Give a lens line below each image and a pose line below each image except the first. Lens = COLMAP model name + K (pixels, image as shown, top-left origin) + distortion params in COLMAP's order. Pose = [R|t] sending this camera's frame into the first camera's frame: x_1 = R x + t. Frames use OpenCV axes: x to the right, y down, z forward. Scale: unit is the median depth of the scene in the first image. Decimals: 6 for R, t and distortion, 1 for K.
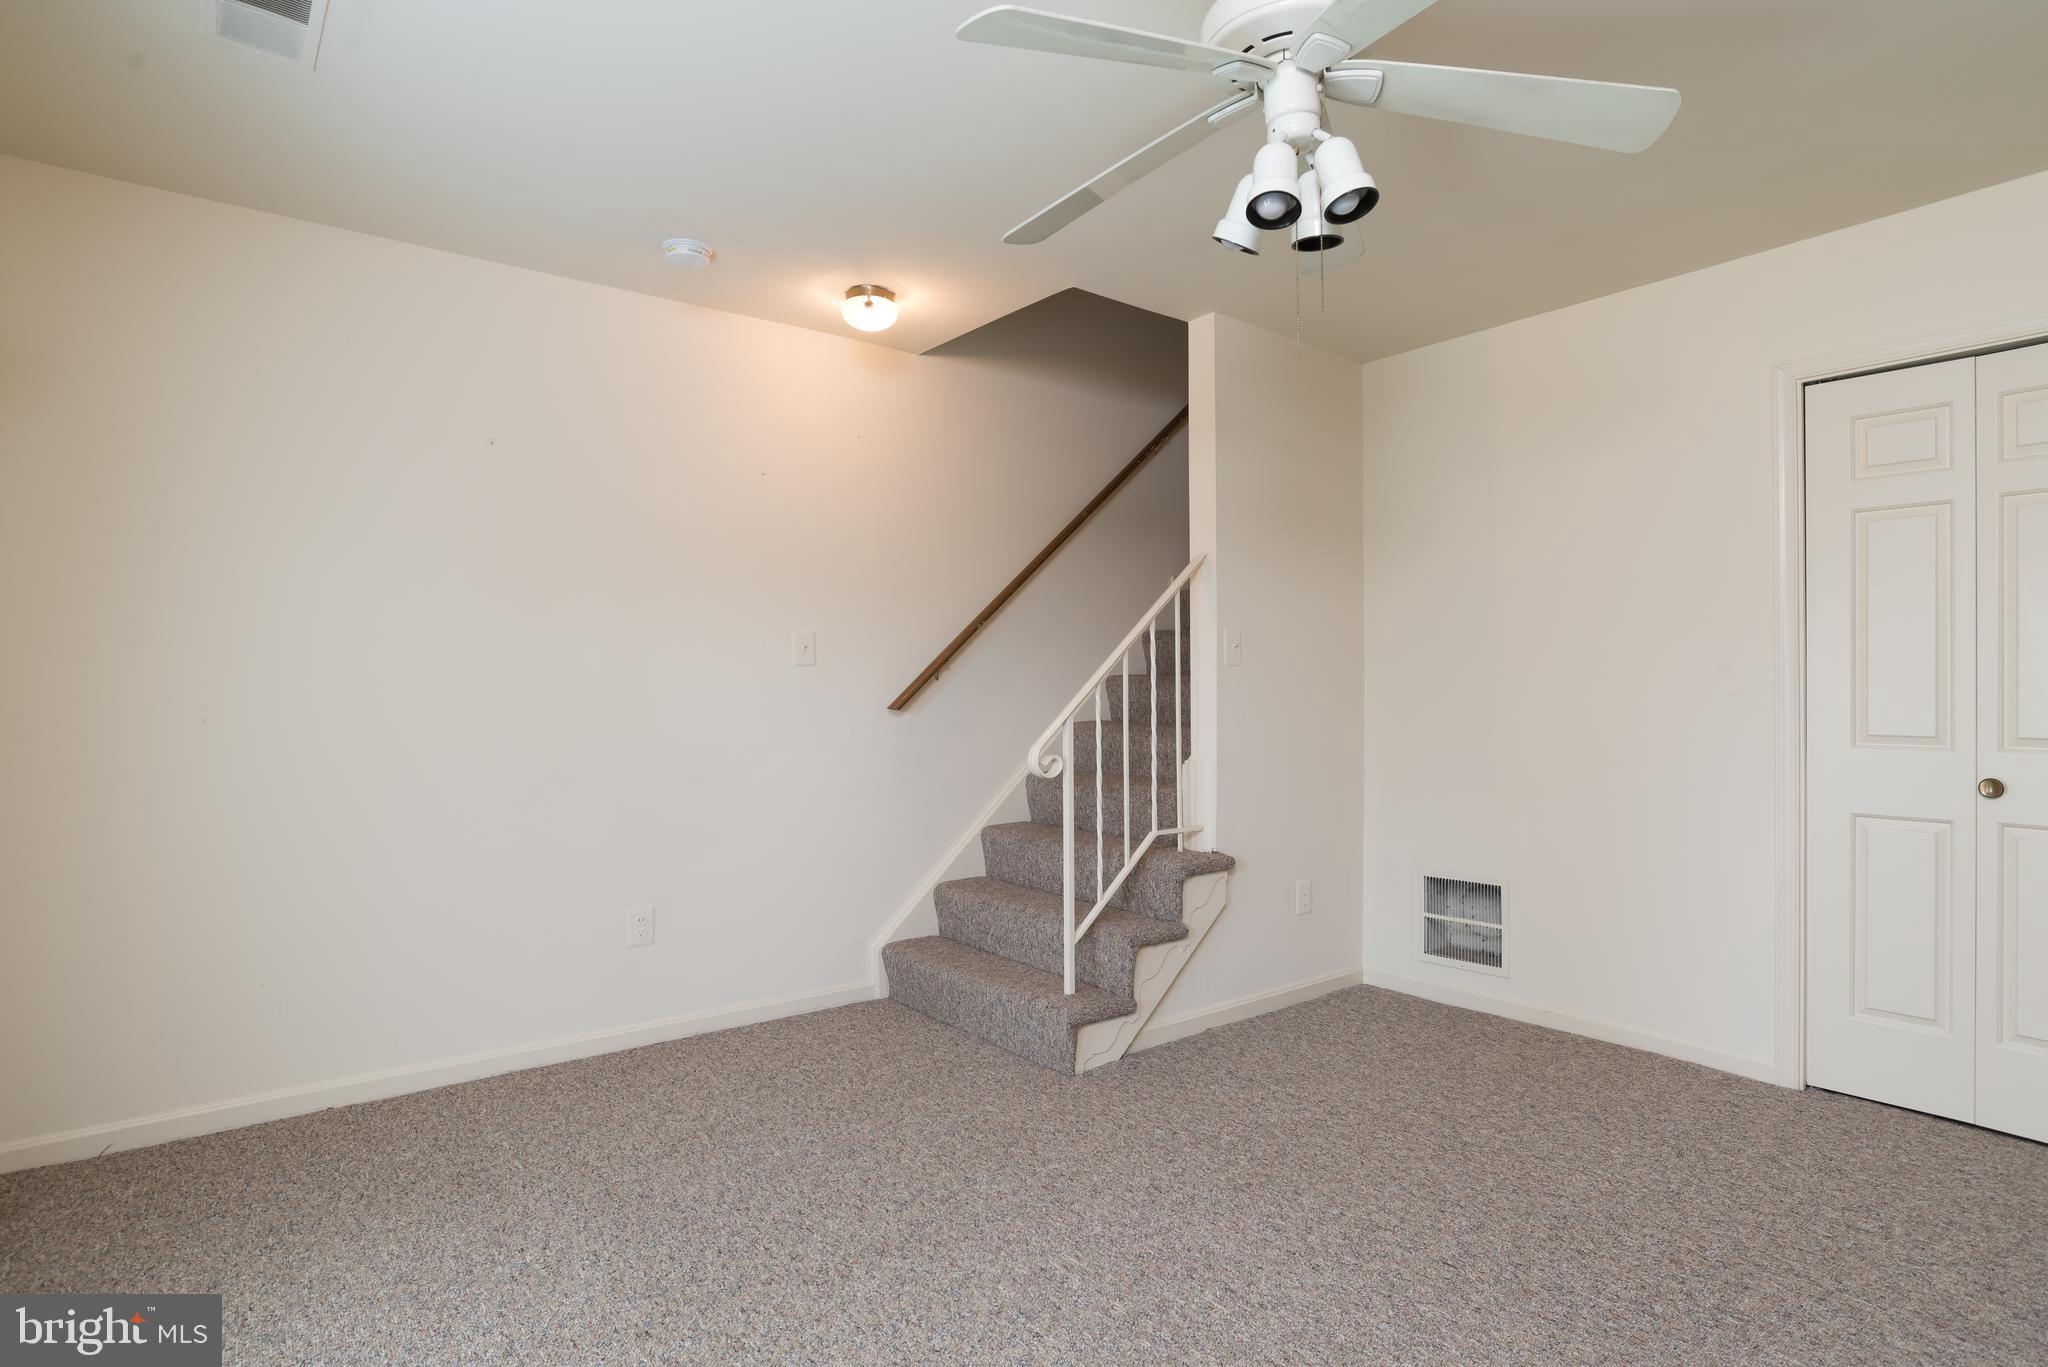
lens RADIAL K [[1062.8, 0, 1024.0], [0, 1062.8, 683.5], [0, 0, 1]] dist [-0.049409, 0.022814]
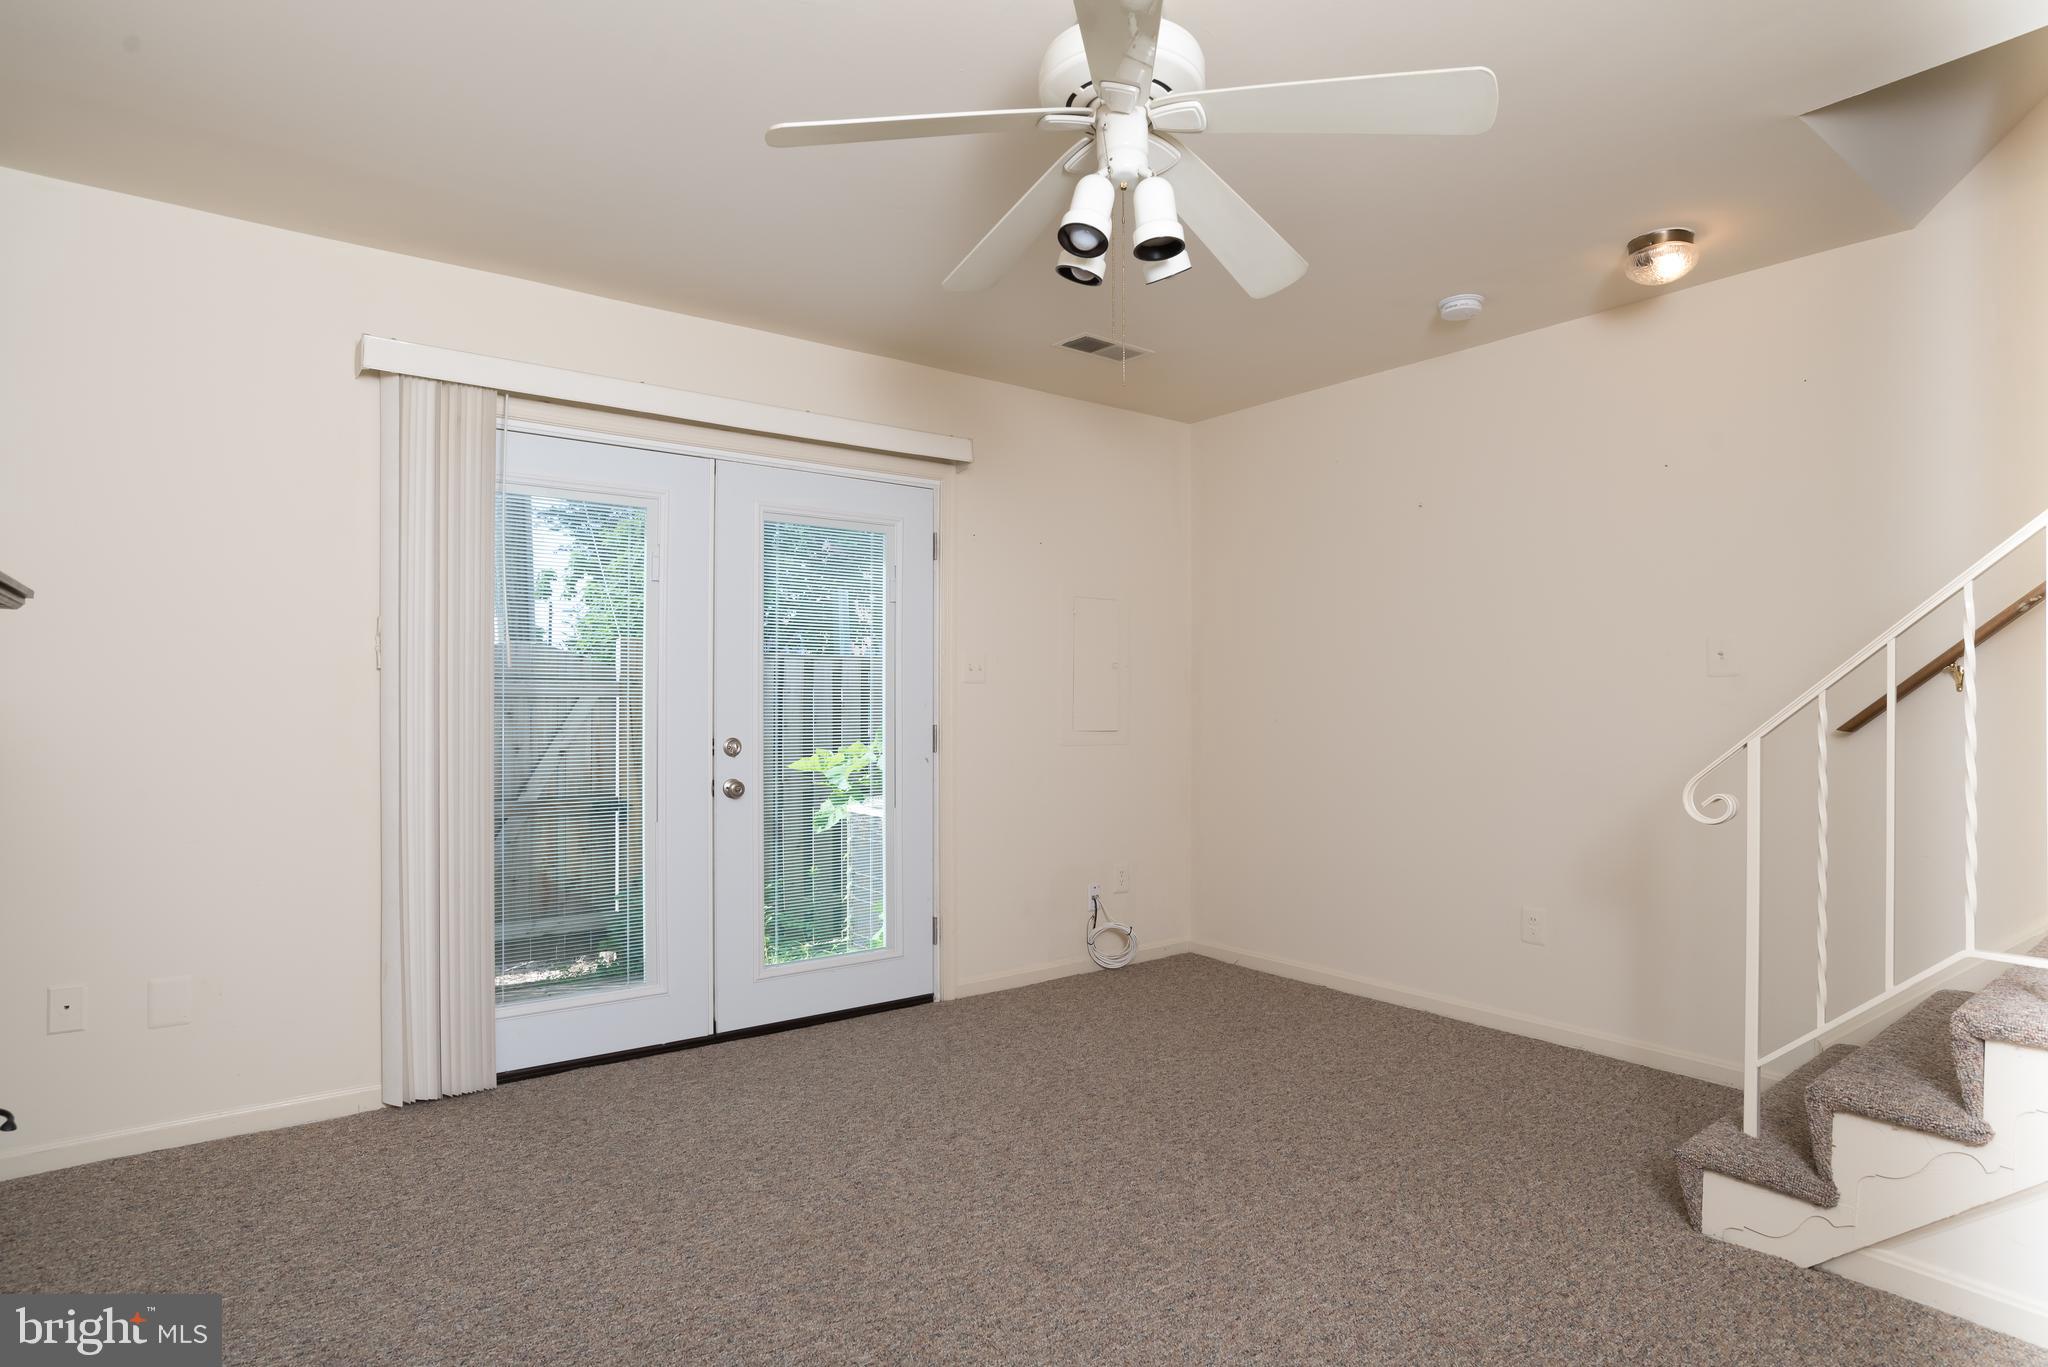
lens RADIAL K [[1062.8, 0, 1024.0], [0, 1062.8, 683.5], [0, 0, 1]] dist [-0.049409, 0.022814]
pose [[-0.020460, -0.019420, -0.999602, 0.791615], [0.005282, 0.999795, -0.019532, 0.001283], [0.999777, -0.005680, -0.020353, 0.553184]]
